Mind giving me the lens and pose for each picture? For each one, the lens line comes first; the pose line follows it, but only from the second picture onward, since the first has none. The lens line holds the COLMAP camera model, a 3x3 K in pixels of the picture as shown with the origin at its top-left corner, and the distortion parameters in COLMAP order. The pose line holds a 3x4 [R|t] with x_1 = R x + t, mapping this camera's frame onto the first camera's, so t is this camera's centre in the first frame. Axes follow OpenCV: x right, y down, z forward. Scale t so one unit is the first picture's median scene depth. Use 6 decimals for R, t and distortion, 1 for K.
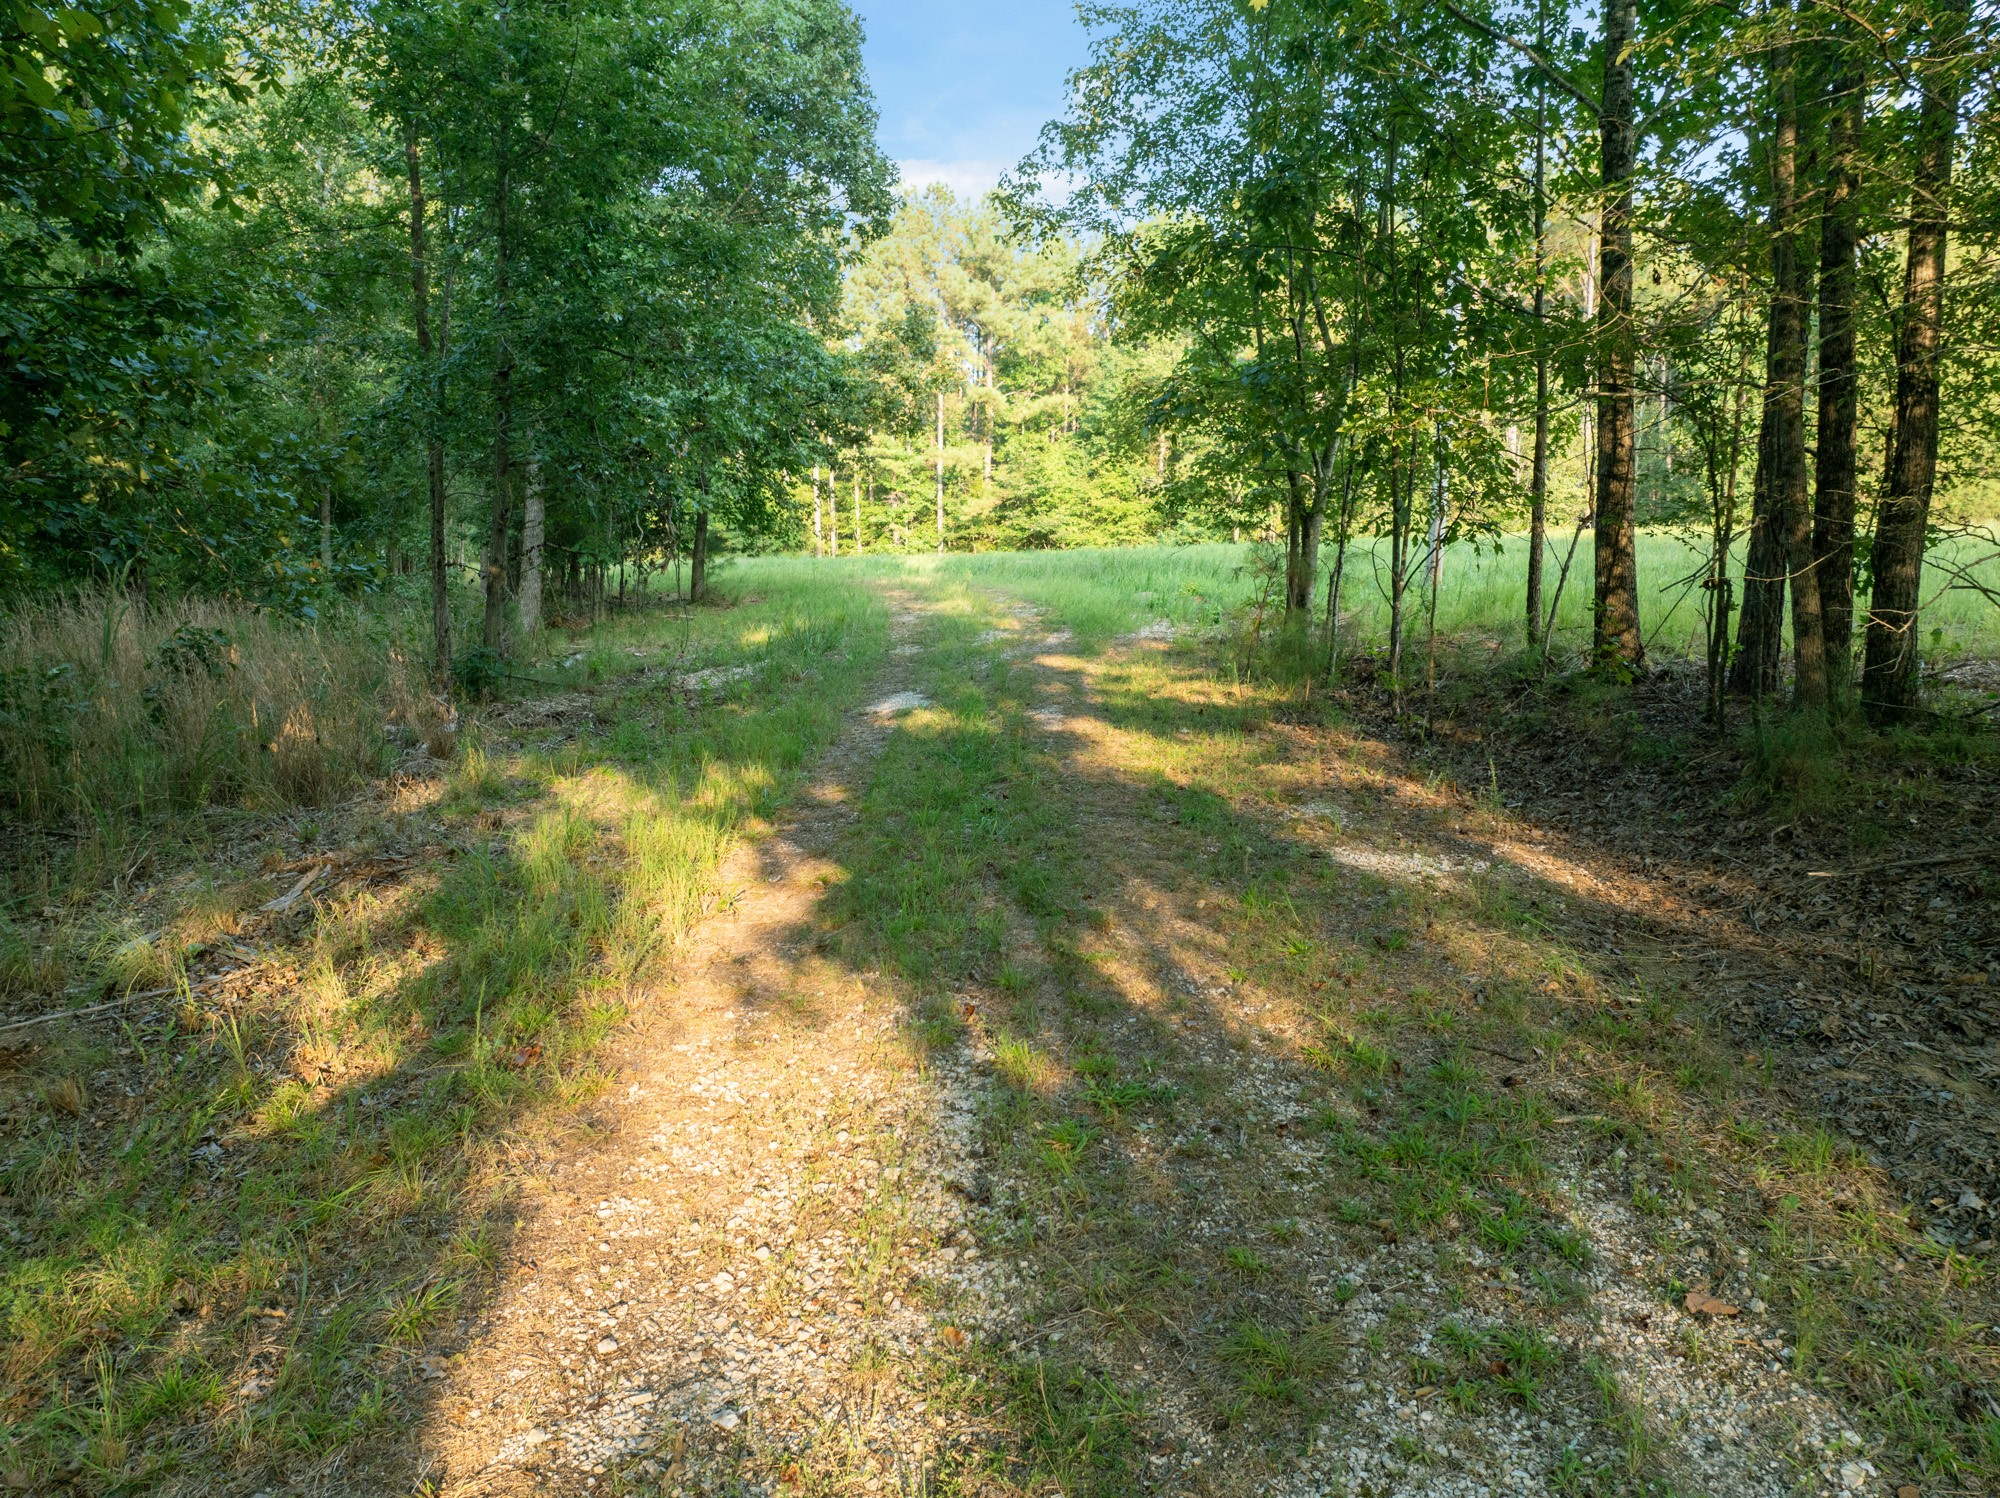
lens RADIAL K [[1368.8, 0, 999.3], [0, 1368.8, 741.9], [0, 0, 1]] dist [-0.064002, 0.039140]
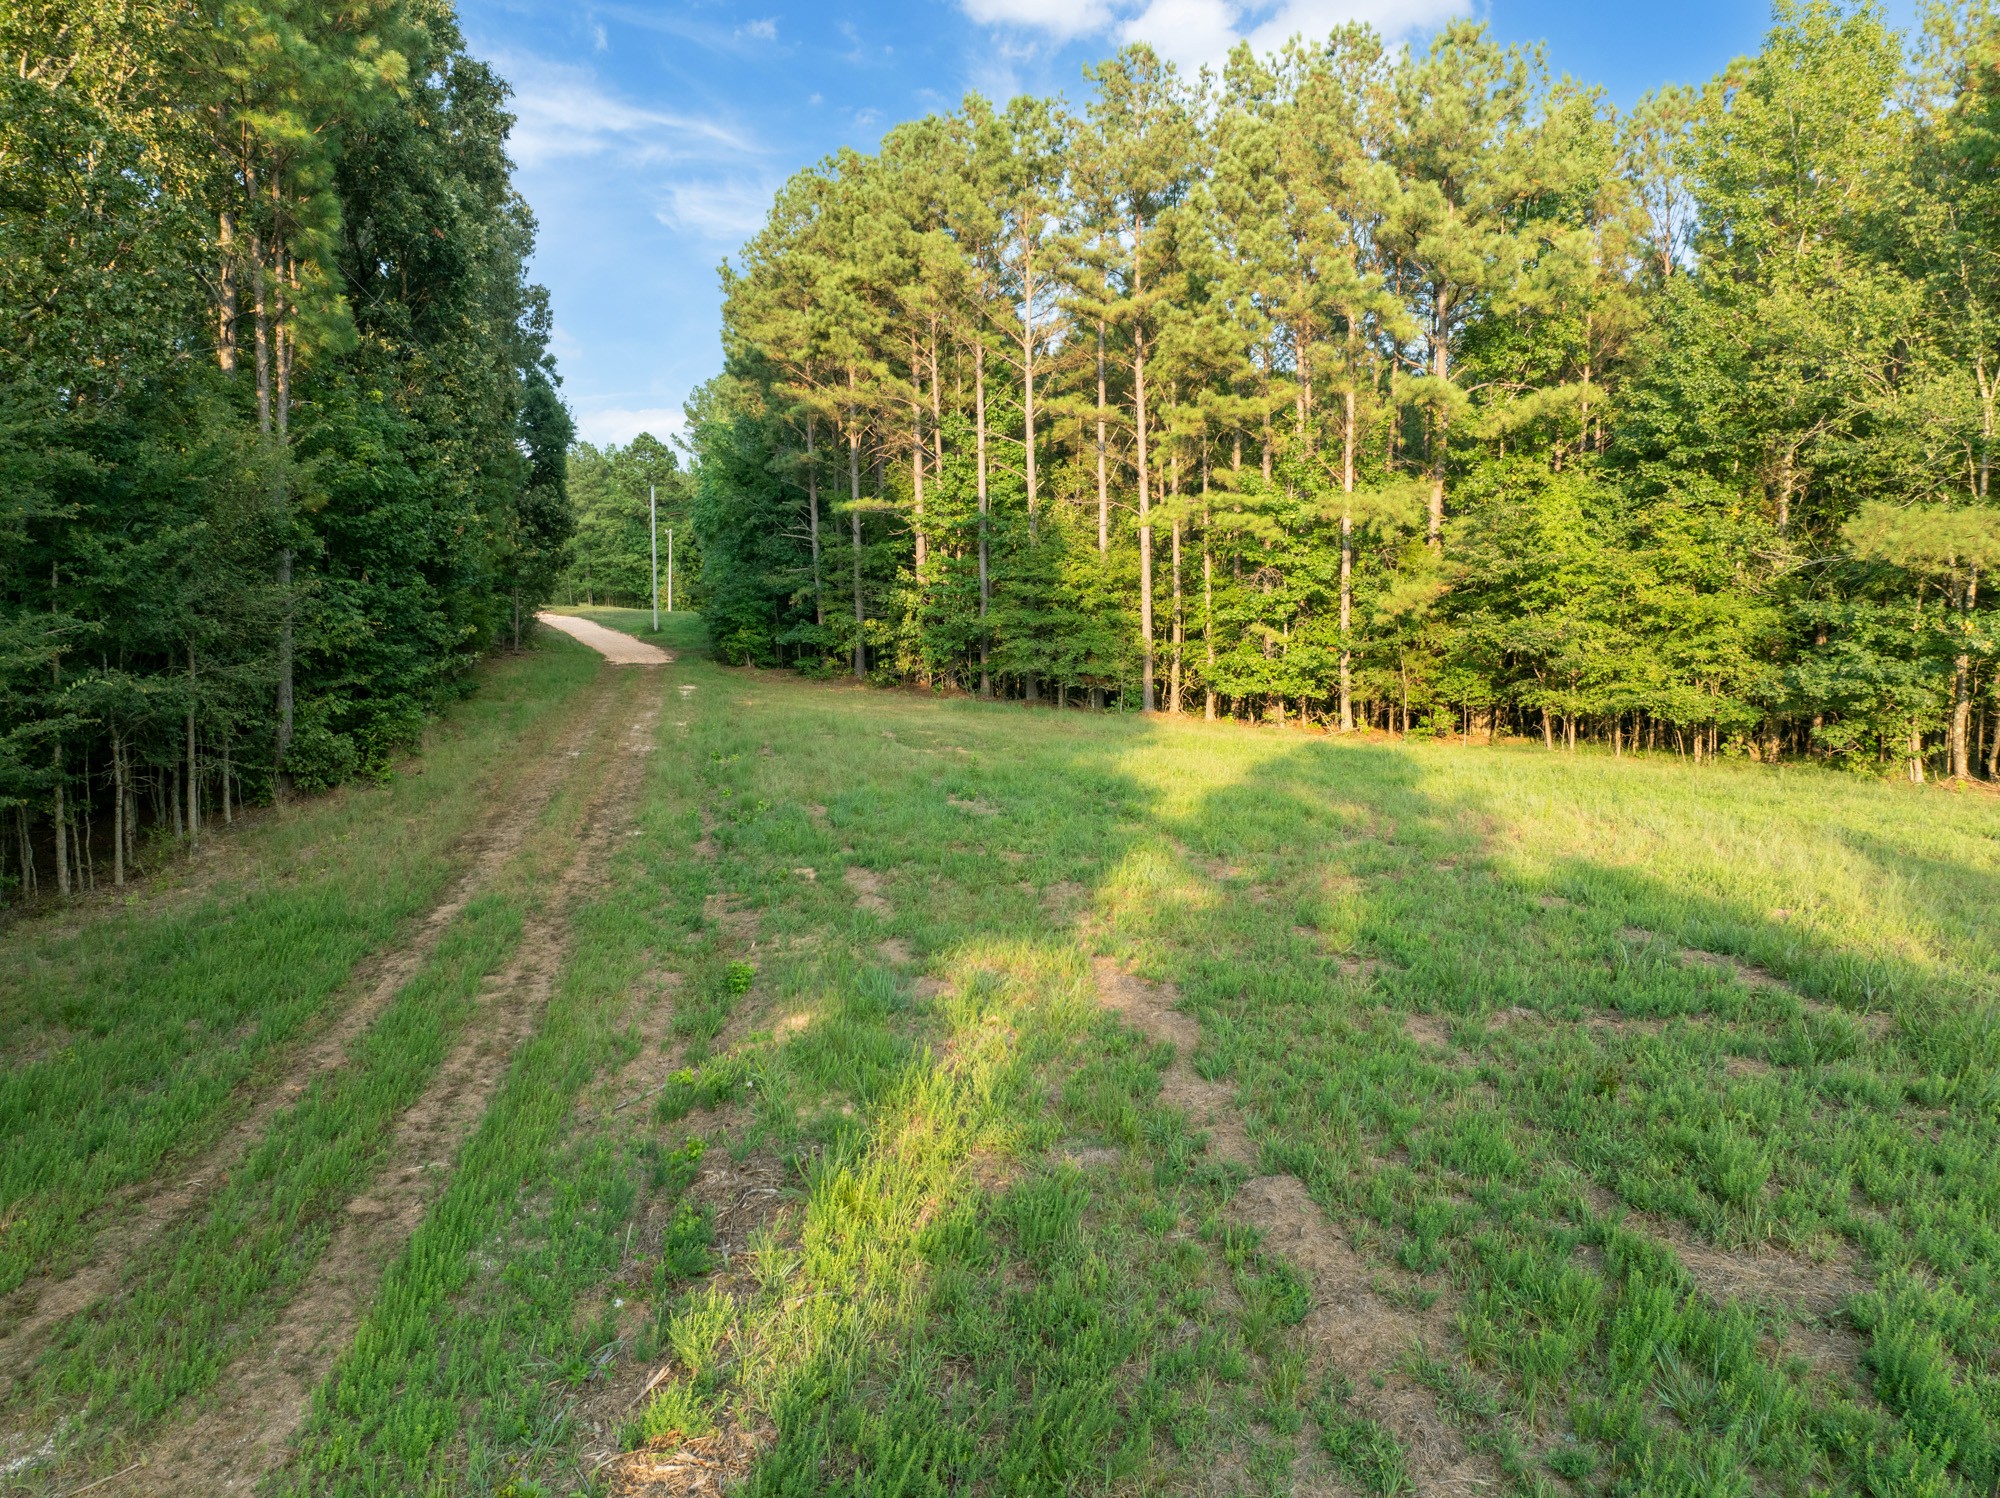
lens RADIAL K [[1368.8, 0, 999.3], [0, 1368.8, 741.9], [0, 0, 1]] dist [-0.064002, 0.039140]
pose [[0.939280, 0.029362, -0.341895, 0.017810], [-0.030349, 0.999536, 0.002464, -0.107606], [0.341808, 0.008062, 0.939735, 0.421300]]
